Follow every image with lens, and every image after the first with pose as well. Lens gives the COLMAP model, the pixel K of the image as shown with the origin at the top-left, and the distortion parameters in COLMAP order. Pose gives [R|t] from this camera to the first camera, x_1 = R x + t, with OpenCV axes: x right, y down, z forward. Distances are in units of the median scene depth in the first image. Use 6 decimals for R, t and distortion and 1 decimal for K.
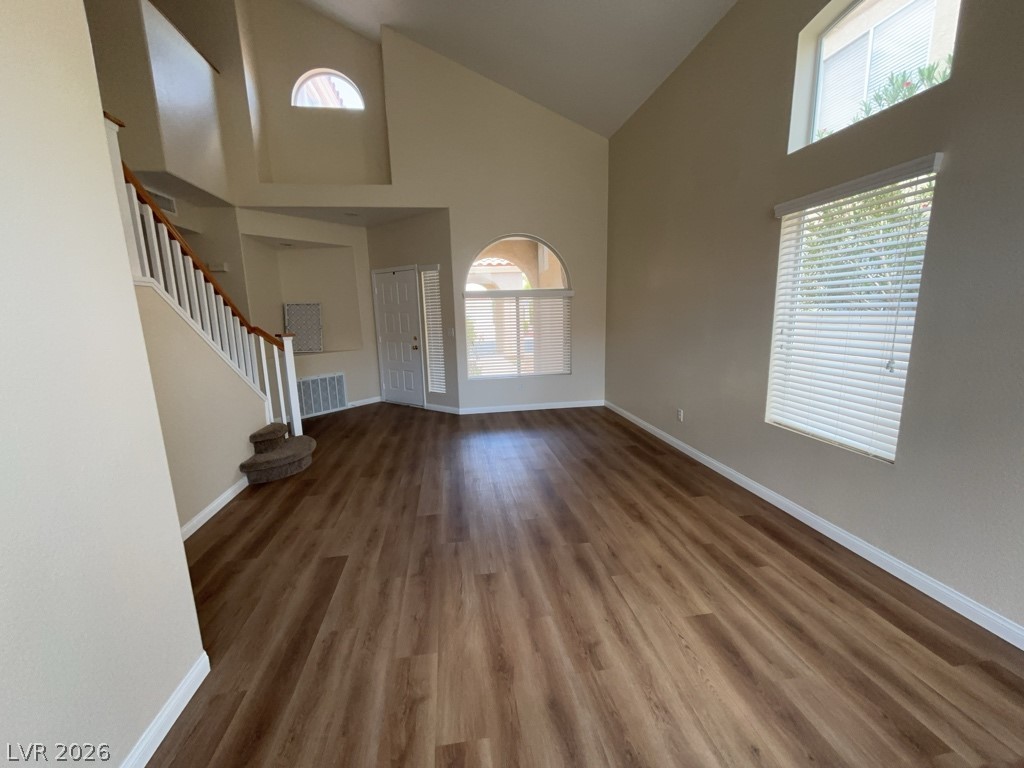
lens RADIAL K [[411.4, 0, 507.3], [0, 411.4, 382.9], [0, 0, 1]] dist [0.000821, 0.000094]
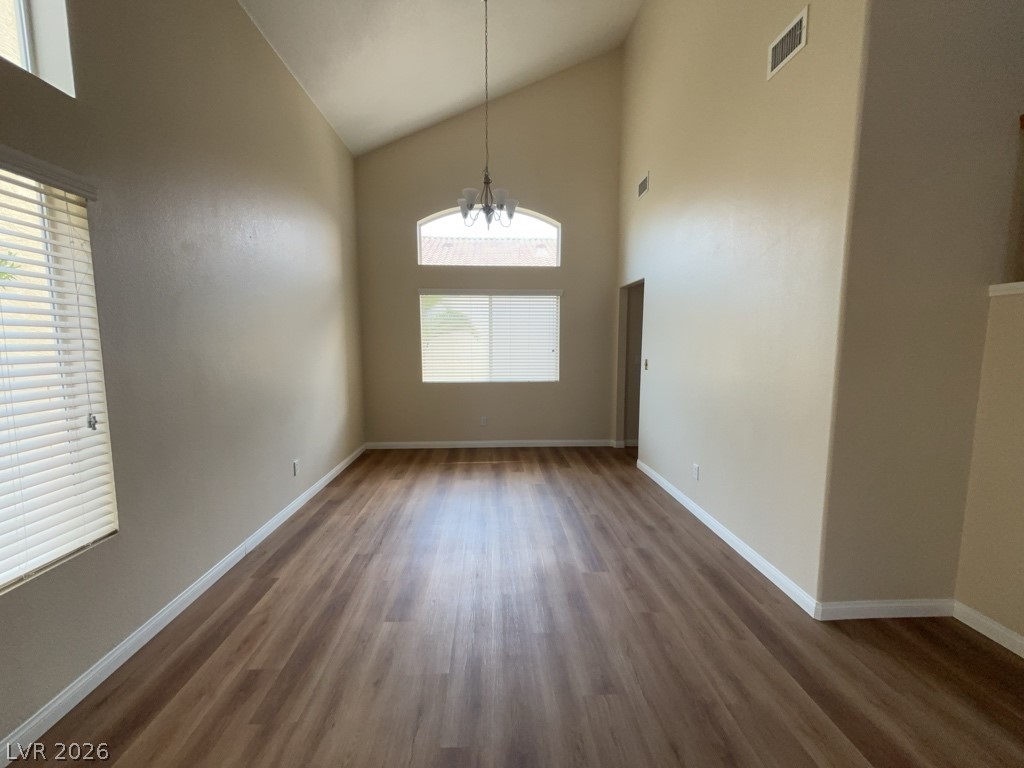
lens RADIAL K [[411.4, 0, 508.1], [0, 411.4, 386.1], [0, 0, 1]] dist [0.000821, 0.000094]
pose [[-0.994610, 0.019978, 0.101740, 0.046855], [0.047186, 0.960973, 0.272588, -0.287443], [-0.092324, 0.275920, -0.956736, 1.657901]]
